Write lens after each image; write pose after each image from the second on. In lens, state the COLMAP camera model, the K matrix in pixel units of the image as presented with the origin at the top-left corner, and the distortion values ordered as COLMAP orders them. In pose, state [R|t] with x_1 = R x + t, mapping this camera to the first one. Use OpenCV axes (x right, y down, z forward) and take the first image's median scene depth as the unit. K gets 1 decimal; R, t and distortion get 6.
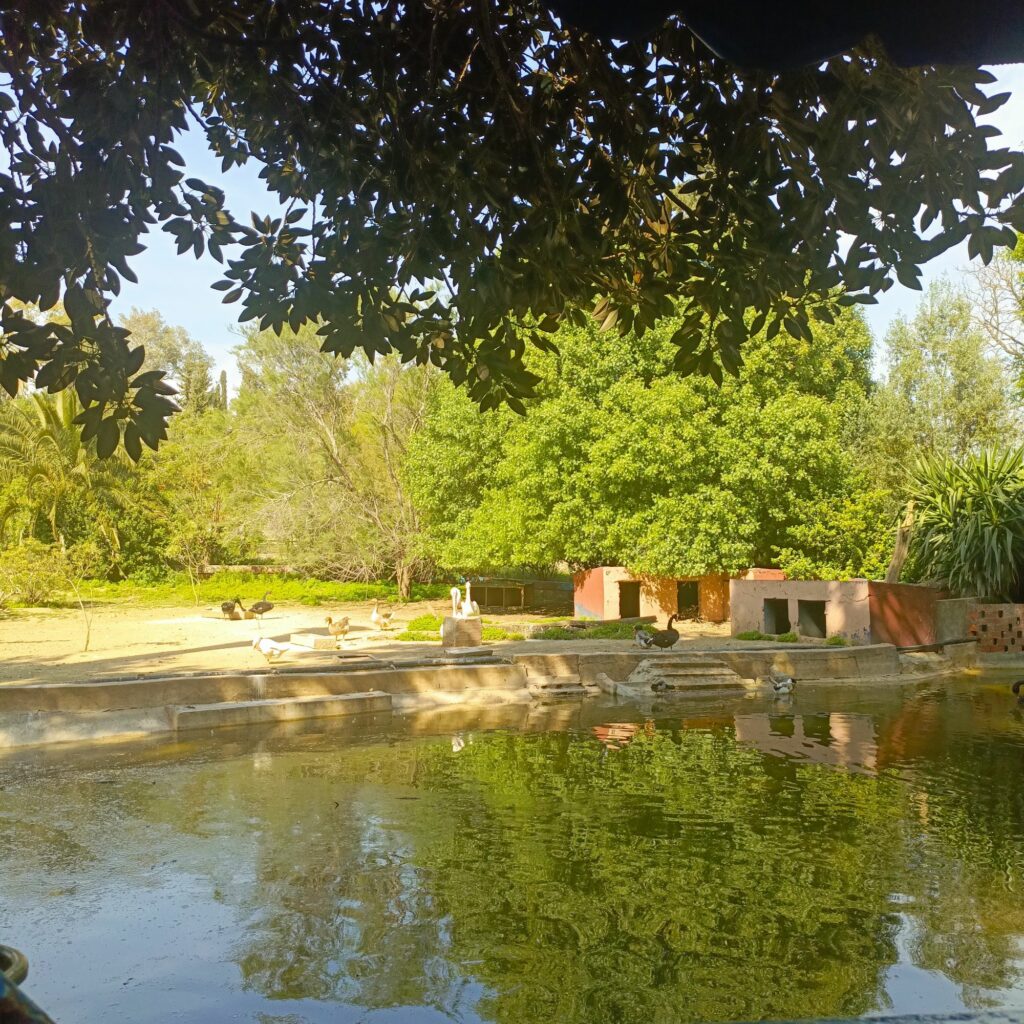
lens RADIAL K [[1073.3, 0, 504.4], [0, 1073.3, 502.8], [0, 0, 1]] dist [0.058048, 0.000000]
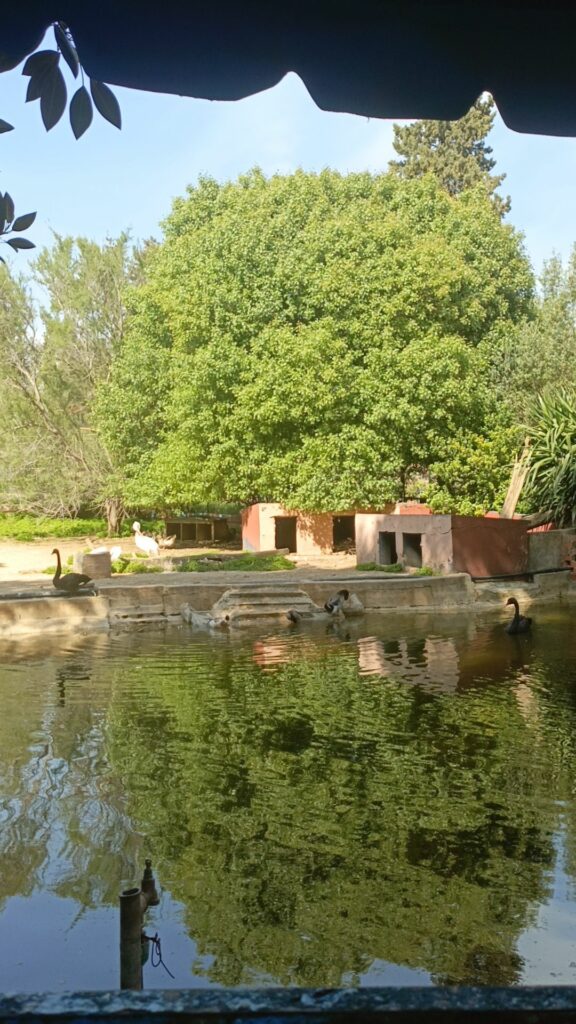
lens RADIAL K [[999.2, 0, 287.0], [0, 999.2, 515.6], [0, 0, 1]] dist [0.157488, 0.000000]
pose [[0.997291, -0.009643, -0.072918, 0.196134], [0.015013, 0.997185, 0.073462, -0.001059], [0.072004, -0.074357, 0.994629, 0.011633]]
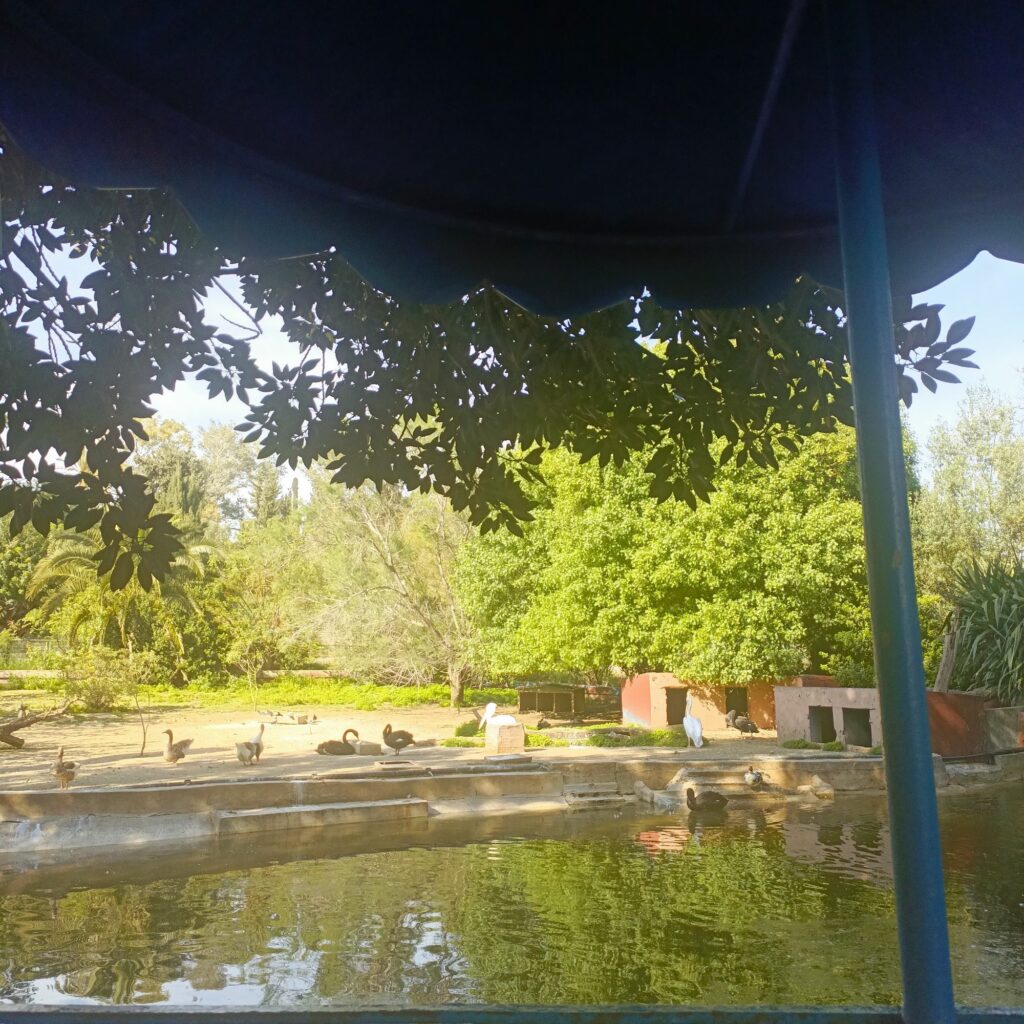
lens RADIAL K [[1073.3, 0, 503.0], [0, 1073.3, 493.4], [0, 0, 1]] dist [0.058048, 0.000000]
pose [[0.997758, -0.010498, -0.066091, 0.024253], [0.003704, 0.994769, -0.102087, -0.005109], [0.066817, 0.101614, 0.992578, -0.026330]]
